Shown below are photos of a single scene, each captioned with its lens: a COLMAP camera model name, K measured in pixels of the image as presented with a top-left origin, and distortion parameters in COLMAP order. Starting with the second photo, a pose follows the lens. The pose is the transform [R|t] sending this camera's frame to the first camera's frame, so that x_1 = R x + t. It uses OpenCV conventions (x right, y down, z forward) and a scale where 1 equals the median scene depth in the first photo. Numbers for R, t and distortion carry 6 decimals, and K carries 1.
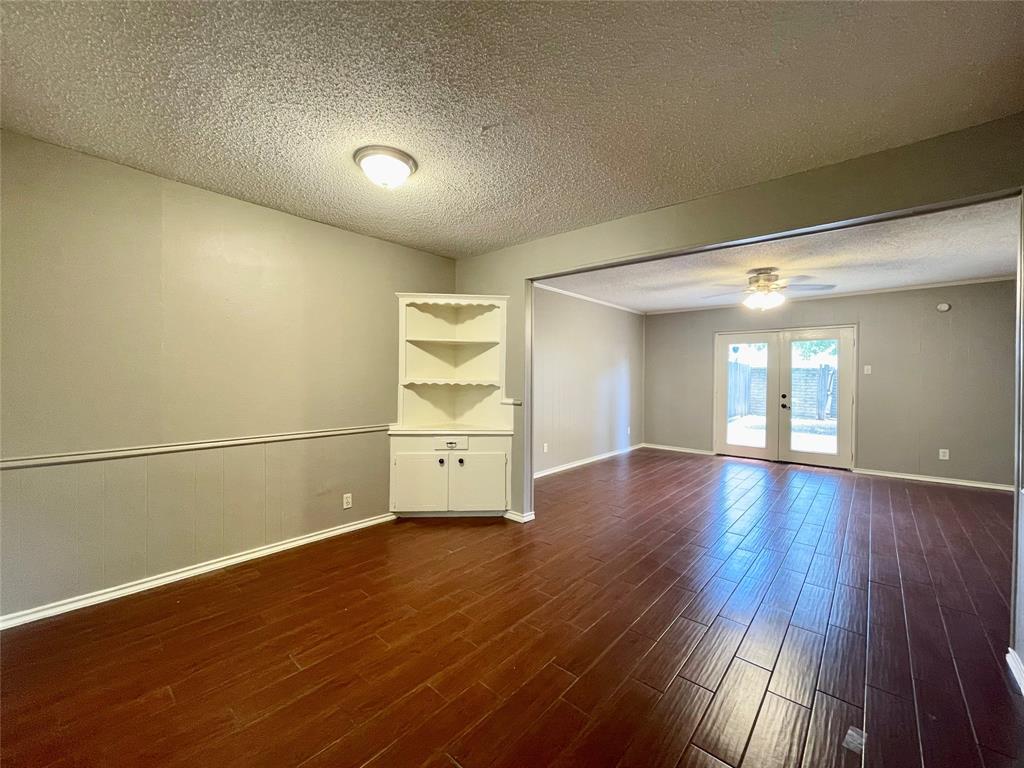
lens RADIAL K [[415.4, 0, 507.2], [0, 415.4, 381.0], [0, 0, 1]] dist [0.000156, -0.000230]
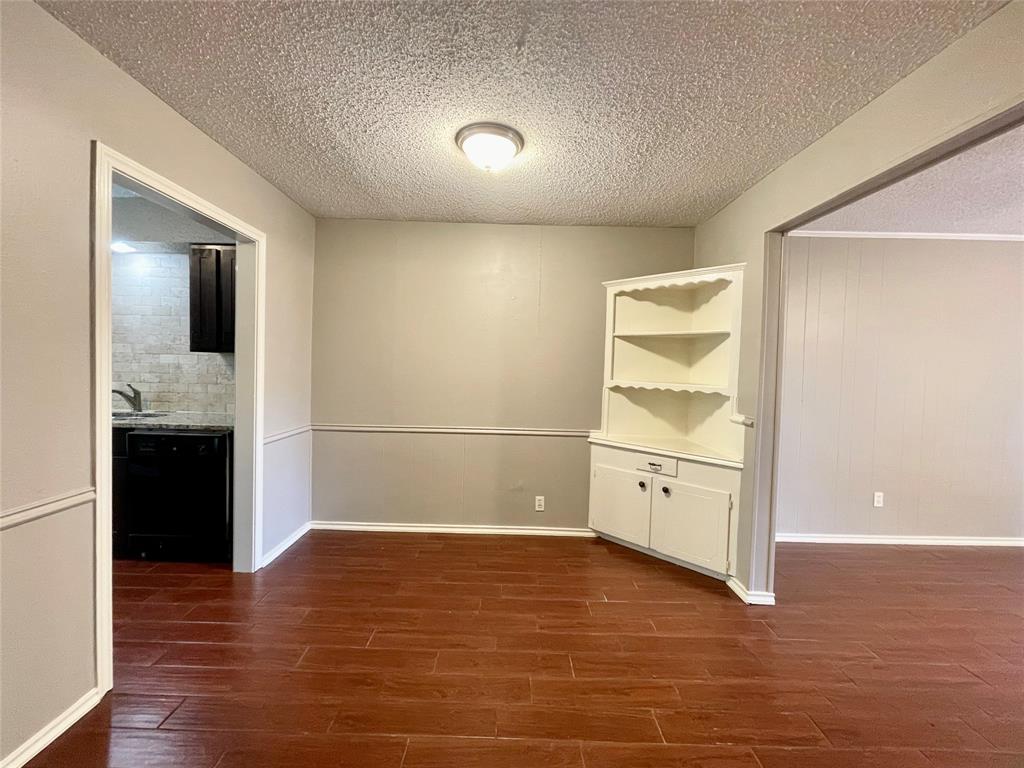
lens RADIAL K [[415.4, 0, 506.1], [0, 415.4, 382.5], [0, 0, 1]] dist [0.000156, -0.000230]
pose [[0.663426, 0.036622, -0.747345, 0.256206], [-0.025557, 0.999328, 0.026283, -0.018686], [0.747805, 0.001663, 0.663916, 0.261232]]
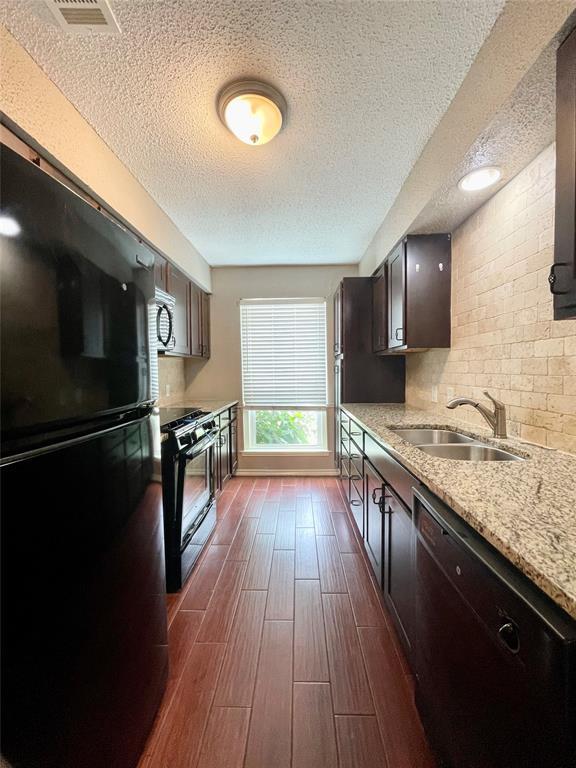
lens RADIAL K [[311.5, 0, 288.3], [0, 311.5, 380.6], [0, 0, 1]] dist [0.000156, -0.000230]
pose [[-0.762829, 0.026768, -0.646046, -0.424324], [0.005414, 0.999372, 0.035015, -0.004345], [0.646577, 0.023213, -0.762495, 0.389143]]
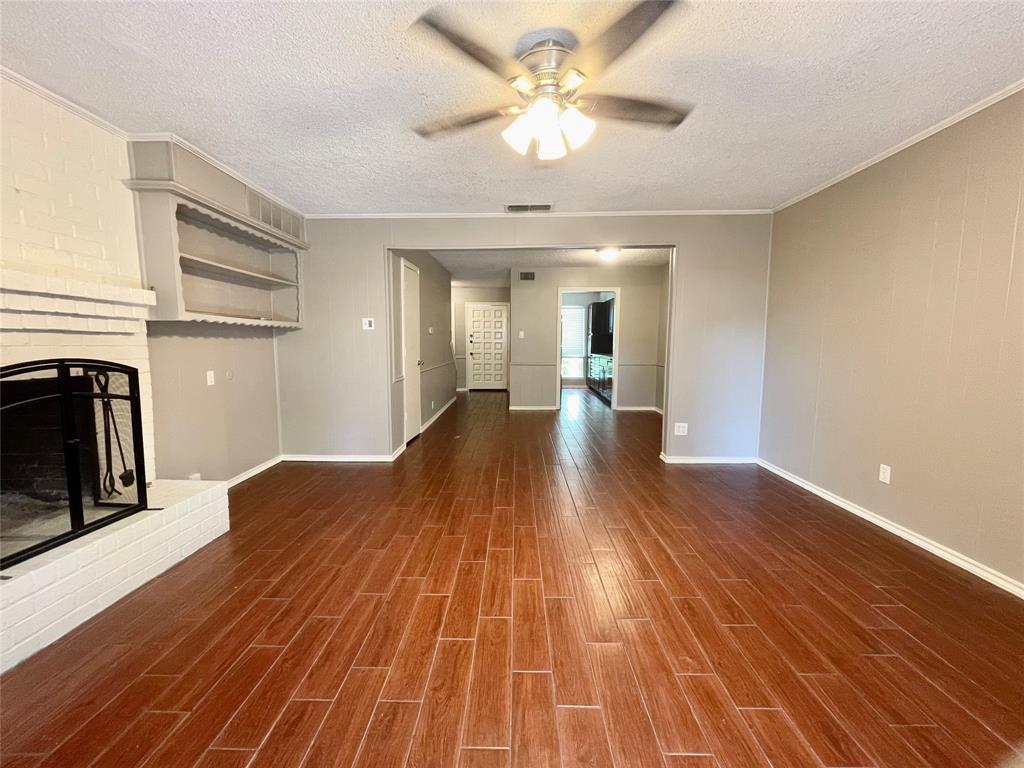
lens RADIAL K [[415.4, 0, 506.5], [0, 415.4, 375.7], [0, 0, 1]] dist [0.000156, -0.000230]
pose [[-0.762249, 0.044594, -0.645746, 1.085324], [-0.013382, 0.996325, 0.084600, 0.009236], [0.647146, 0.073128, -0.758851, 1.539469]]
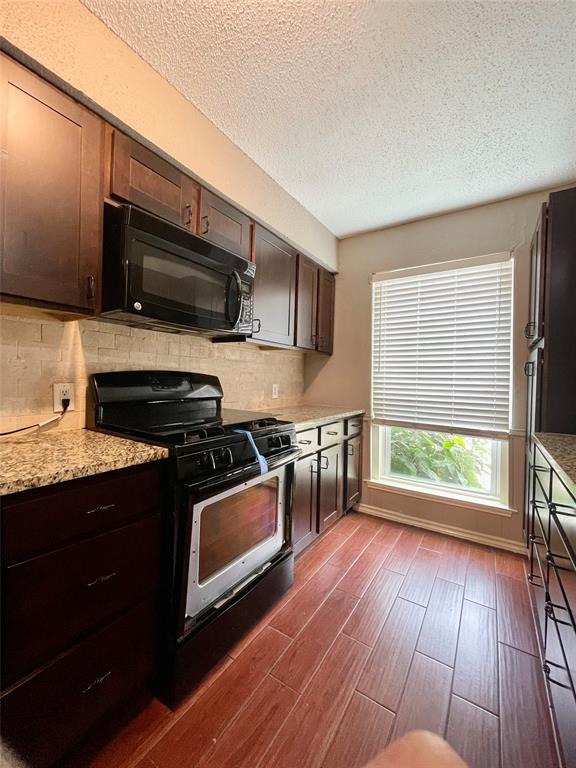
lens RADIAL K [[311.5, 0, 287.9], [0, 311.5, 379.2], [0, 0, 1]] dist [0.000156, -0.000230]
pose [[-0.988419, -0.025824, -0.149538, -0.653052], [-0.027024, 0.999617, 0.005998, 0.019611], [0.149326, 0.009970, -0.988738, 0.229815]]
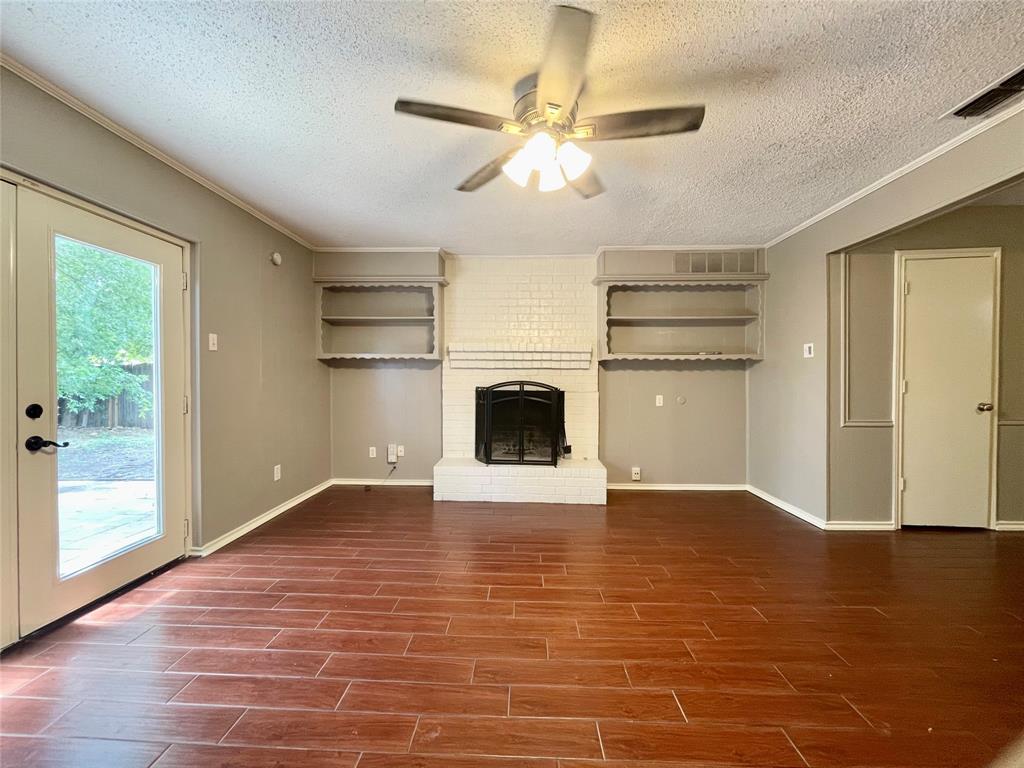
lens RADIAL K [[415.4, 0, 512.4], [0, 415.4, 379.9], [0, 0, 1]] dist [0.000156, -0.000230]
pose [[-0.642745, -0.009280, 0.766024, 0.364780], [0.003638, 0.999878, 0.015166, 0.018279], [-0.766071, 0.012535, -0.642633, 1.536582]]
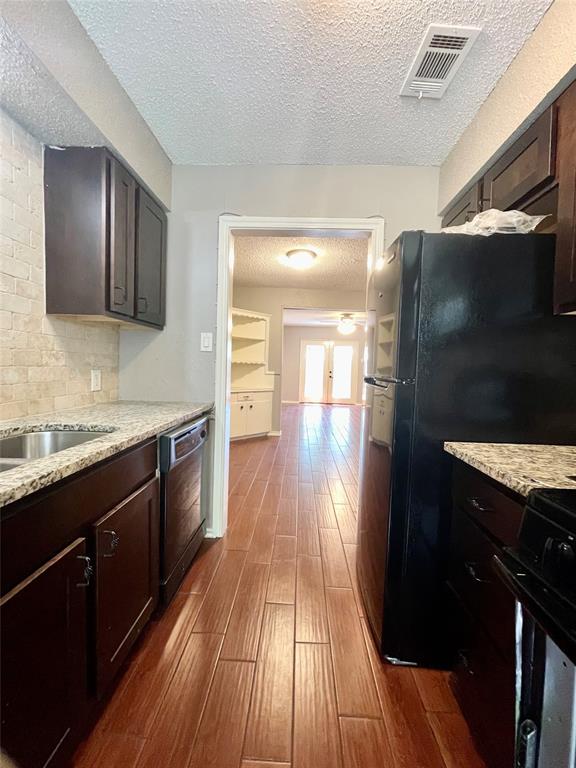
lens RADIAL K [[311.5, 0, 283.4], [0, 311.5, 384.9], [0, 0, 1]] dist [0.000156, -0.000230]
pose [[0.778566, -0.022674, 0.627153, -0.818119], [-0.019818, 0.997960, 0.060682, 0.017334], [-0.627249, -0.059674, 0.776529, -0.109367]]
